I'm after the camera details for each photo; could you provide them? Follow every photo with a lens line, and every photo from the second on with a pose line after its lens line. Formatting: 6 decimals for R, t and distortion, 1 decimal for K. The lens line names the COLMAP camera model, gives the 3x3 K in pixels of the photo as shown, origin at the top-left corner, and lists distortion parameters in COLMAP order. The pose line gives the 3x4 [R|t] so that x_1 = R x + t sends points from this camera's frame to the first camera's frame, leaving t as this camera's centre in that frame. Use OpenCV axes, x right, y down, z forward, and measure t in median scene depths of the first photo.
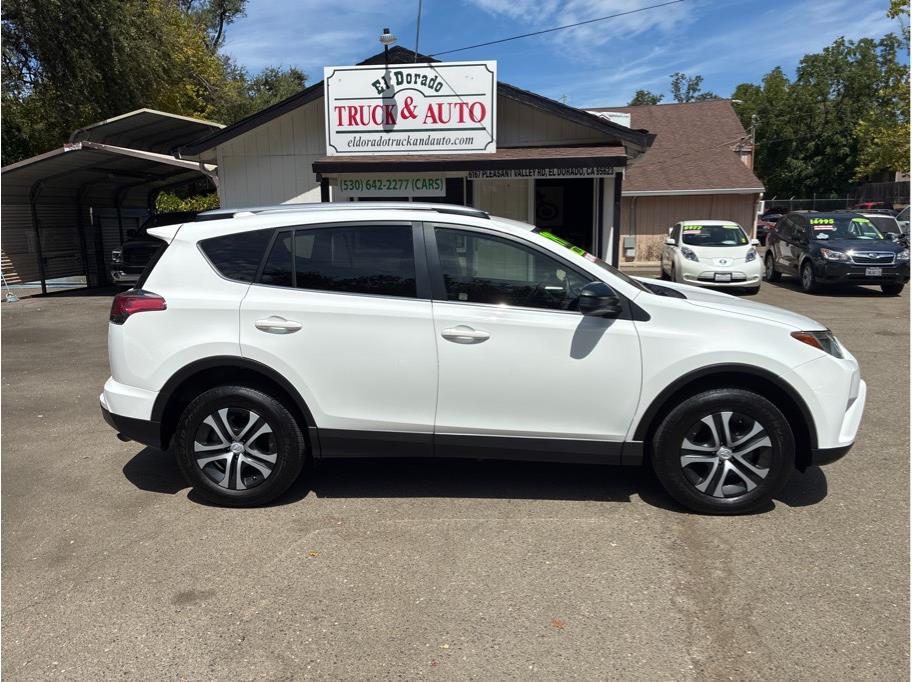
lens RADIAL K [[697.3, 0, 454.2], [0, 697.3, 337.5], [0, 0, 1]] dist [0.021291, -0.006485]
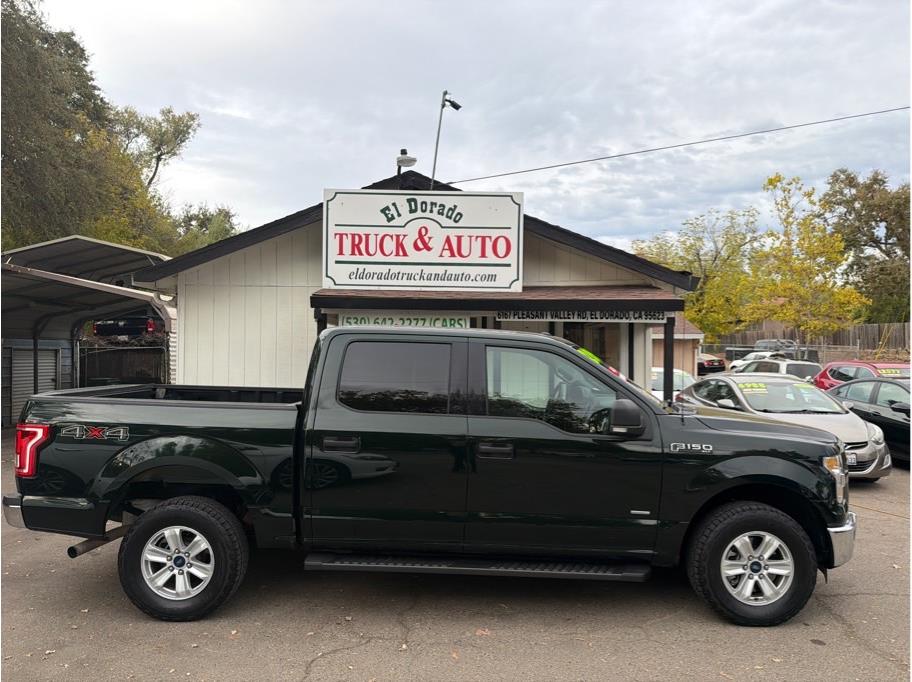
lens RADIAL K [[630.4, 0, 456.4], [0, 630.4, 353.1], [0, 0, 1]] dist [0.131491, -0.174715]
pose [[0.989227, 0.020500, 0.144946, -0.134316], [0.003892, 0.986113, -0.166028, -0.054815], [-0.146336, 0.164803, 0.975410, 0.240993]]
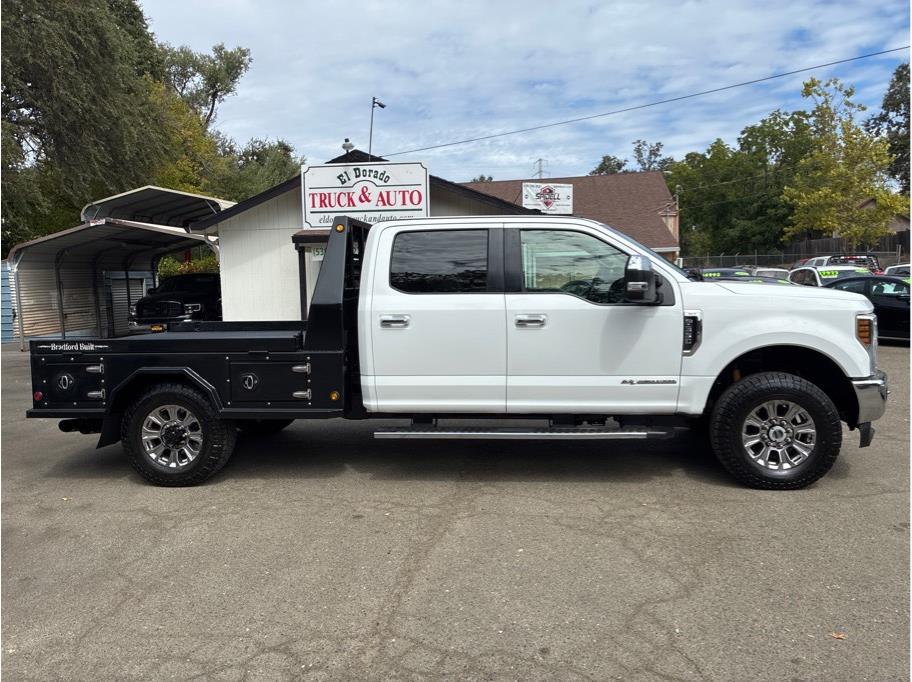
lens RADIAL K [[689.9, 0, 458.1], [0, 689.9, 337.4], [0, 0, 1]] dist [0.060452, -0.079668]
pose [[0.999540, -0.015483, 0.026070, 0.074304], [0.017547, 0.996568, -0.080898, 0.055011], [-0.024728, 0.081319, 0.996381, -0.302860]]
